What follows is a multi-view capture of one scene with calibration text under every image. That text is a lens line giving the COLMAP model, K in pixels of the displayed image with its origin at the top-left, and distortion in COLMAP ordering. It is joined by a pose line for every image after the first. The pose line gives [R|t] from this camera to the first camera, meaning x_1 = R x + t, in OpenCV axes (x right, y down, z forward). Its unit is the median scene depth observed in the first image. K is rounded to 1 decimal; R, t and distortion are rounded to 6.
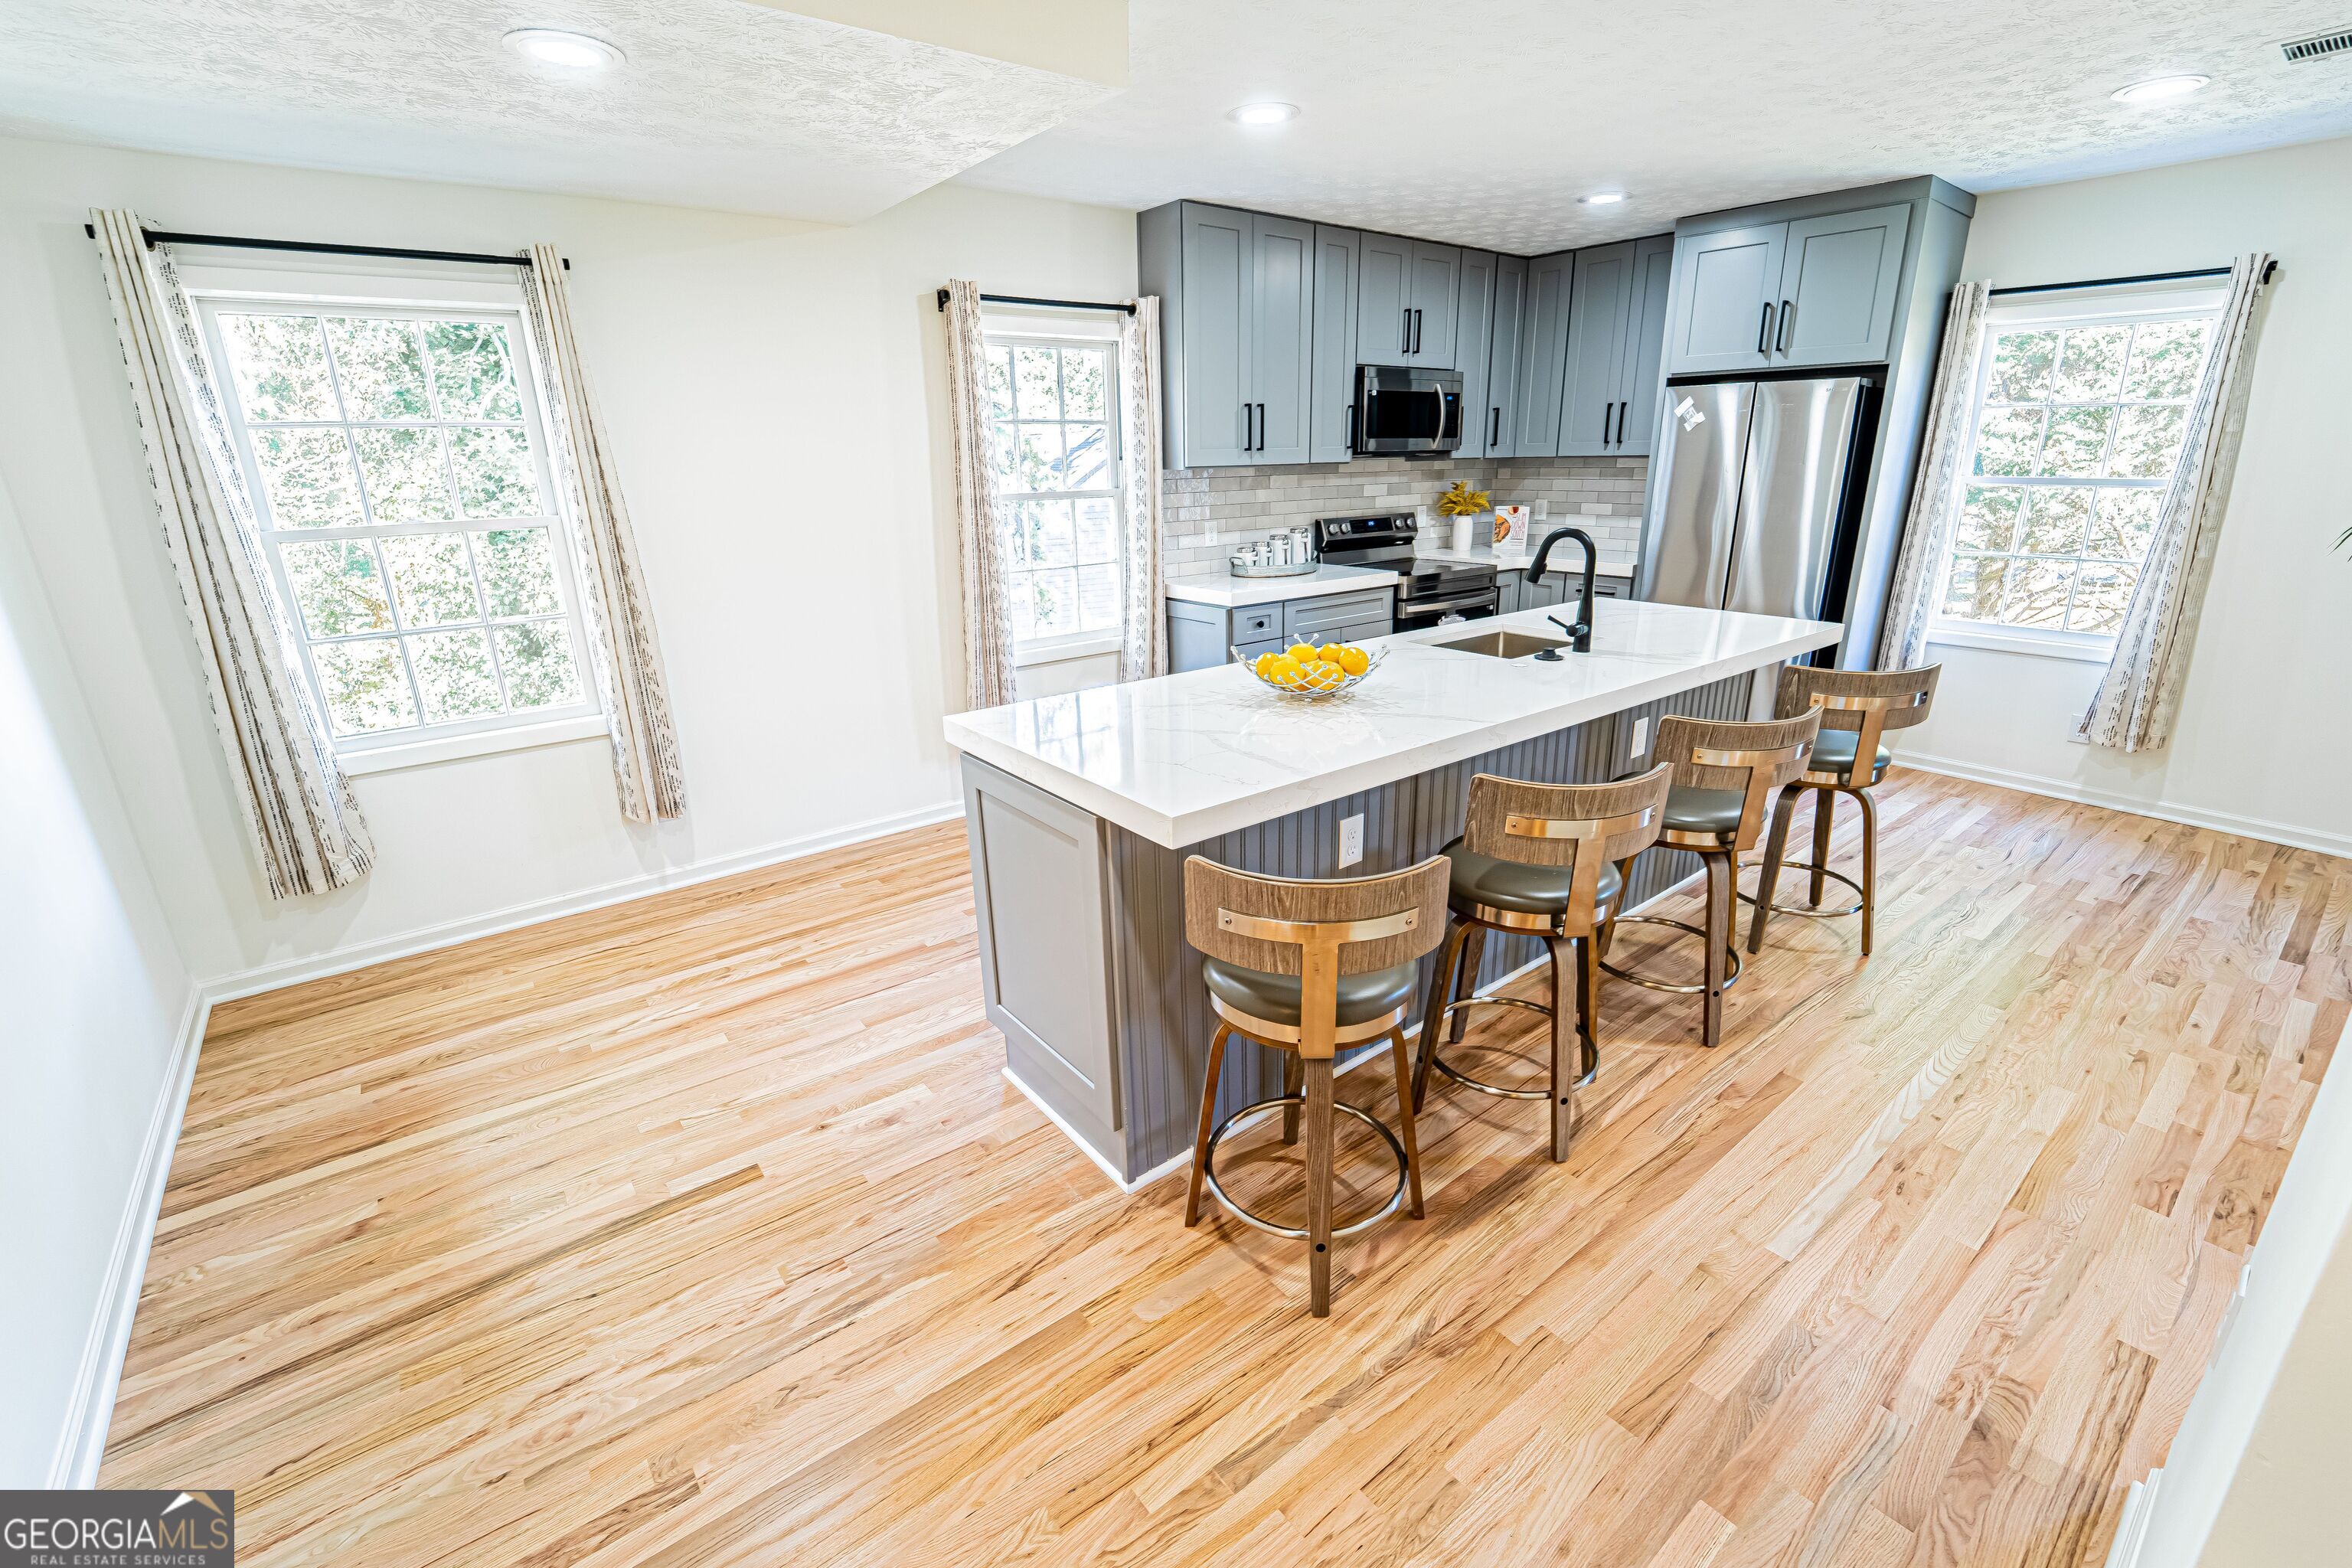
lens RADIAL K [[975.8, 0, 1163.5], [0, 975.8, 775.7], [0, 0, 1]] dist [-0.019936, -0.000153]
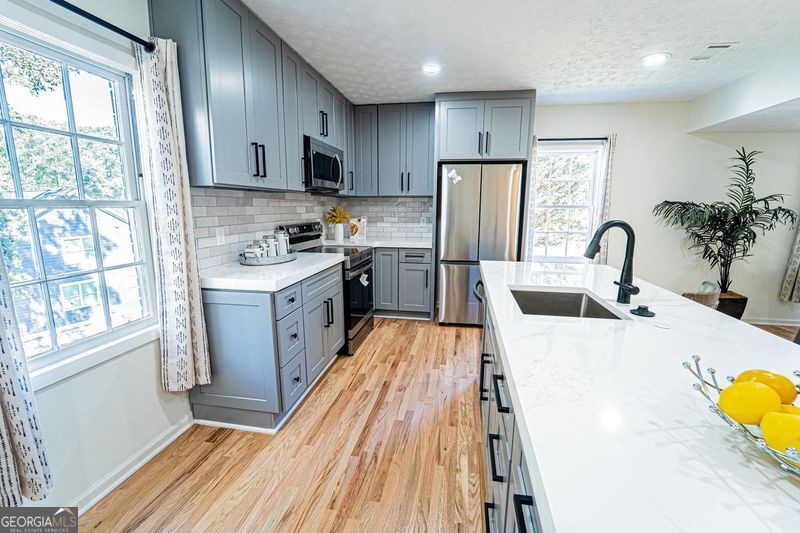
lens RADIAL K [[331.9, 0, 395.7], [0, 331.9, 263.7], [0, 0, 1]] dist [-0.019936, -0.000153]
pose [[0.728165, -0.090700, 0.679374, -0.096372], [0.194475, 0.977809, -0.077899, -0.133563], [-0.657233, 0.188844, 0.729645, 0.534863]]
